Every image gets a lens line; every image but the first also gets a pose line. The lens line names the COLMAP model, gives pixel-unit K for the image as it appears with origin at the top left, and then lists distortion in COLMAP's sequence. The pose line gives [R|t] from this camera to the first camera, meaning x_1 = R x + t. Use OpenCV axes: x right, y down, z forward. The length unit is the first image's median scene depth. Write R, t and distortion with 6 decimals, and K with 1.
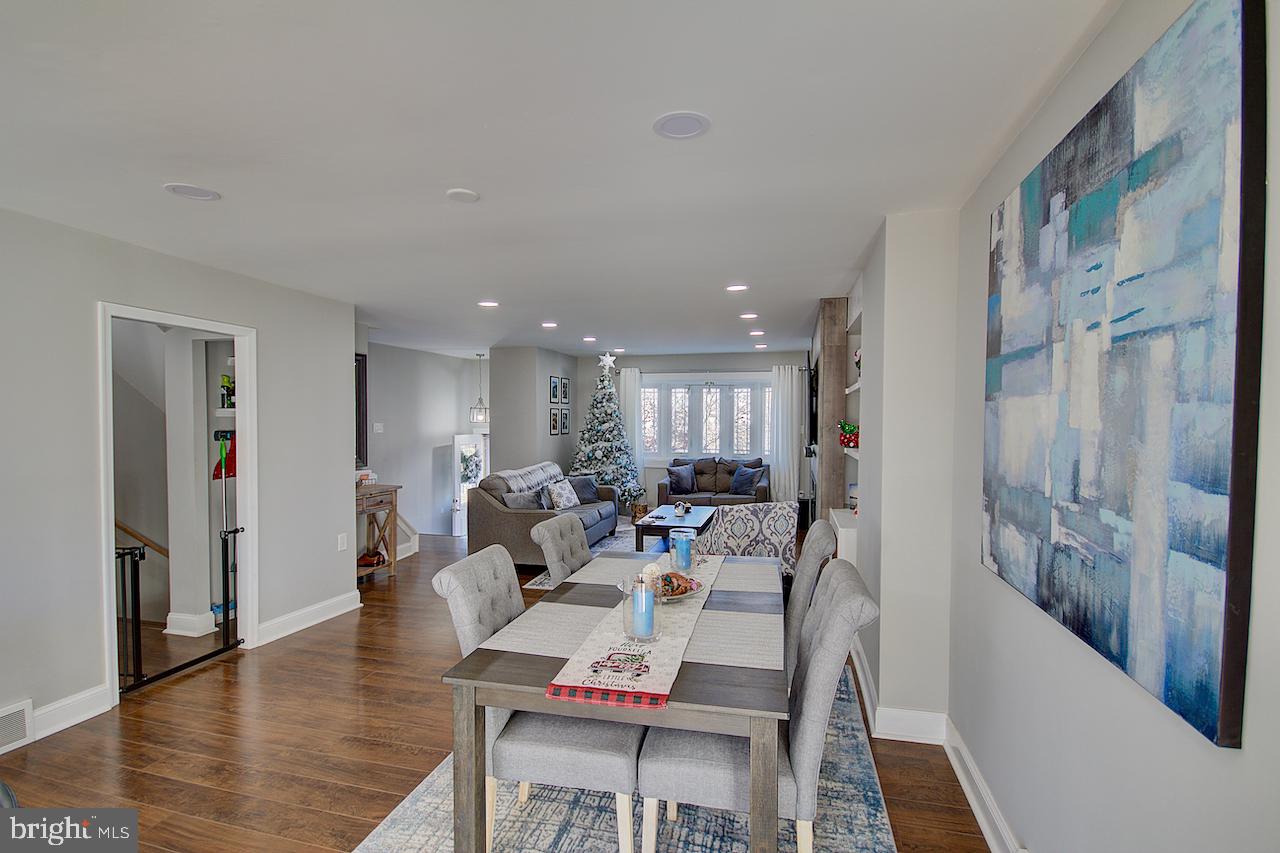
lens RADIAL K [[590.8, 0, 641.2], [0, 590.8, 435.5], [0, 0, 1]] dist [0.003138, -0.008911]
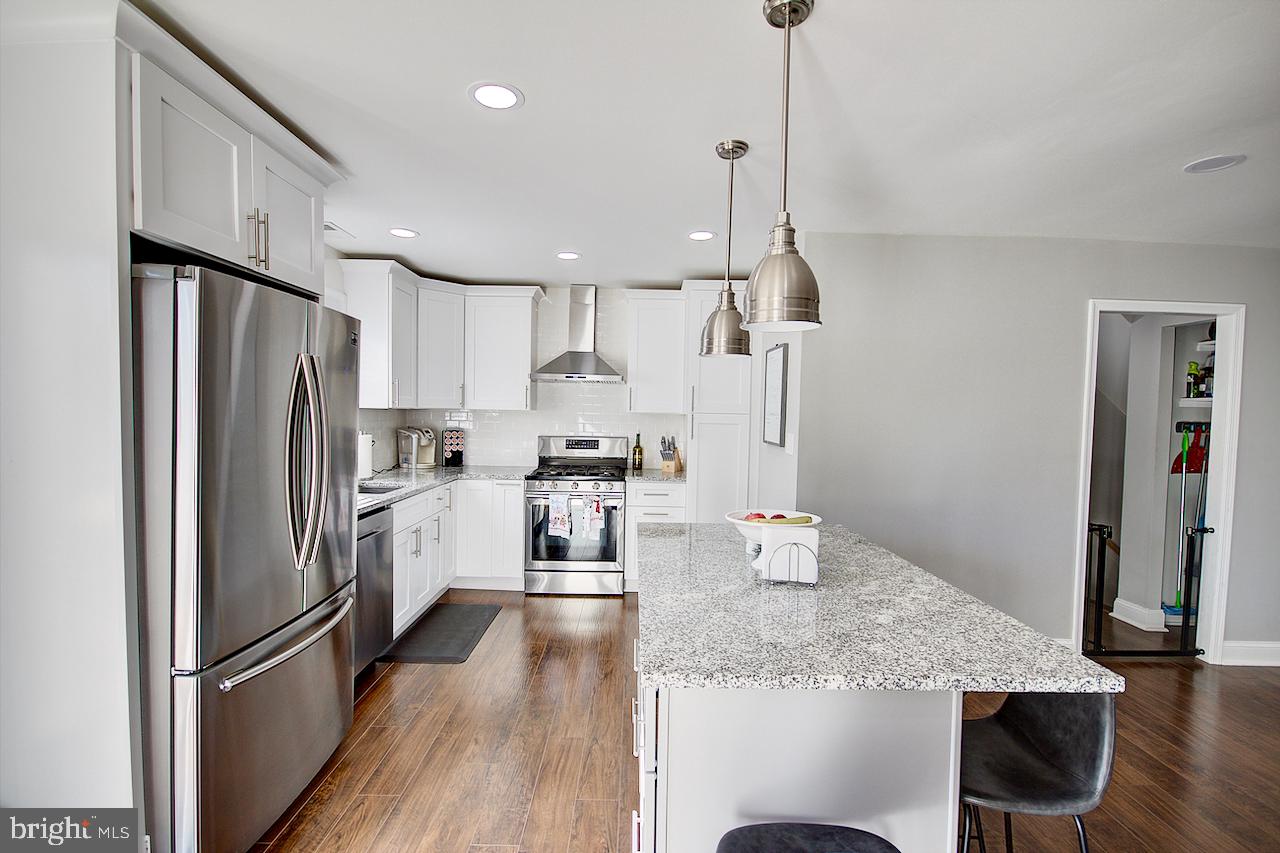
lens RADIAL K [[590.8, 0, 632.6], [0, 590.8, 435.0], [0, 0, 1]] dist [0.003138, -0.008911]
pose [[0.255365, 0.042088, -0.965928, -0.020352], [-0.044137, 0.998518, 0.031839, 0.012182], [0.965837, 0.034503, 0.256844, -0.045401]]
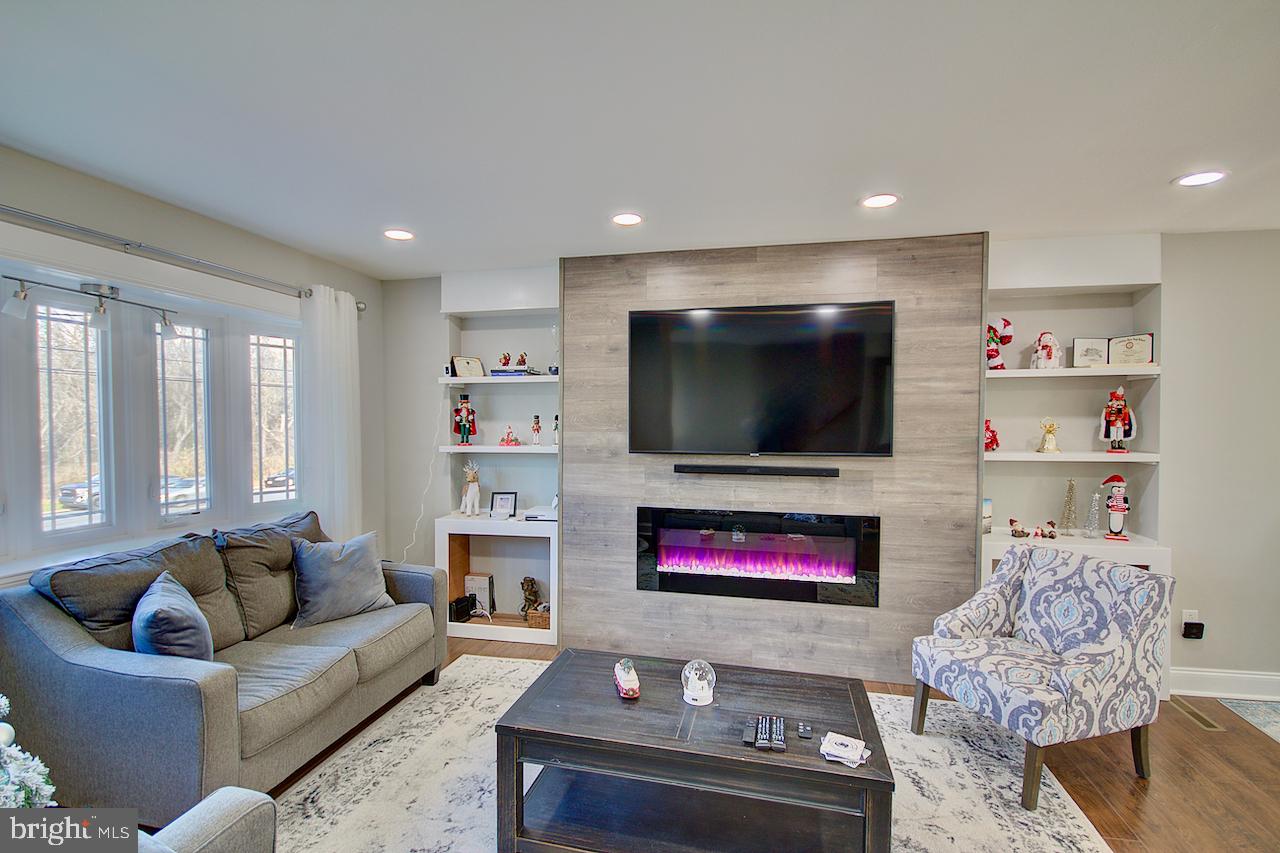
lens RADIAL K [[590.8, 0, 636.5], [0, 590.8, 425.1], [0, 0, 1]] dist [0.003138, -0.008911]
pose [[-0.030703, -0.017934, 0.999368, -0.209141], [0.029496, 0.999387, 0.018840, -0.021703], [-0.999093, 0.030056, -0.030155, 0.827274]]
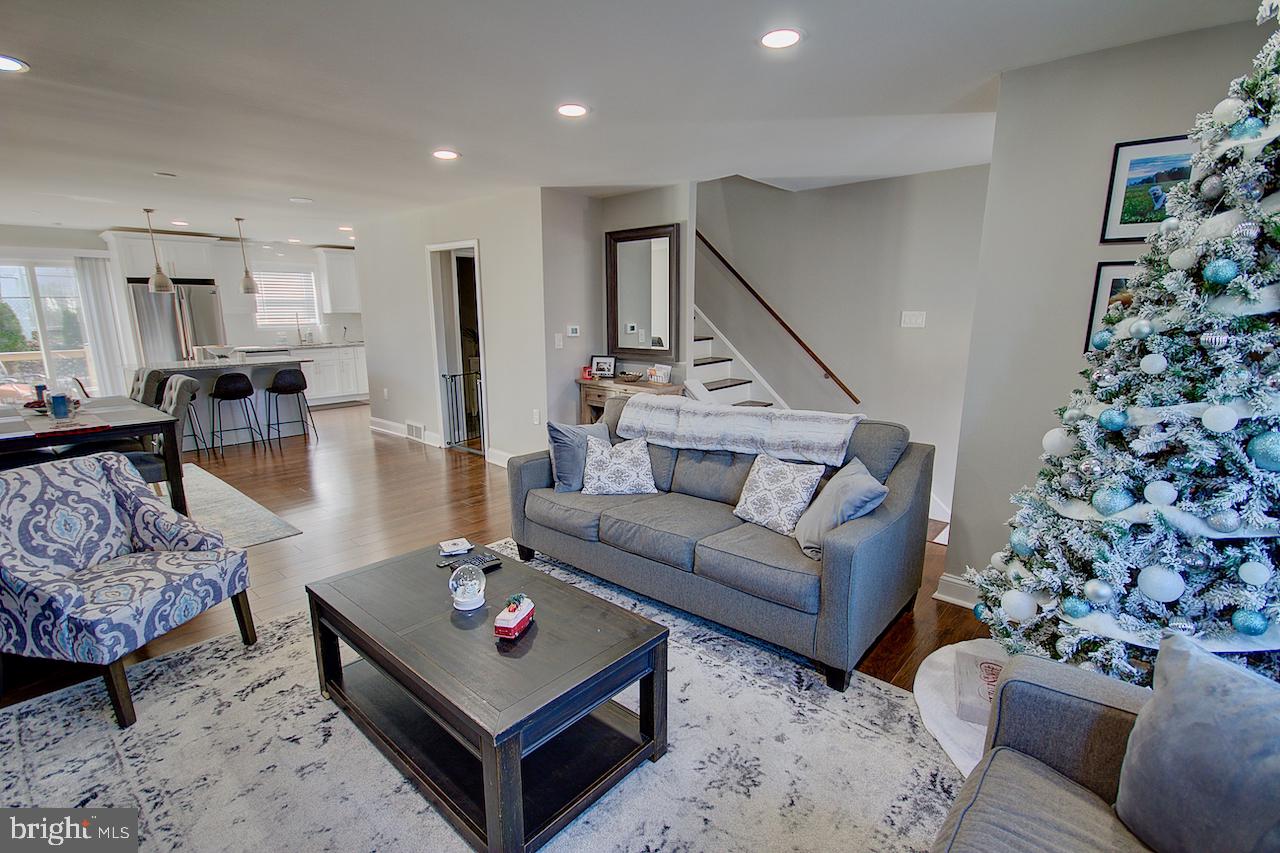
lens RADIAL K [[590.8, 0, 635.9], [0, 590.8, 436.3], [0, 0, 1]] dist [0.003138, -0.008911]
pose [[-0.446405, 0.186197, -0.875245, 0.229558], [-0.025390, 0.975082, 0.220386, -0.021586], [0.894471, 0.120604, -0.430554, 0.960540]]
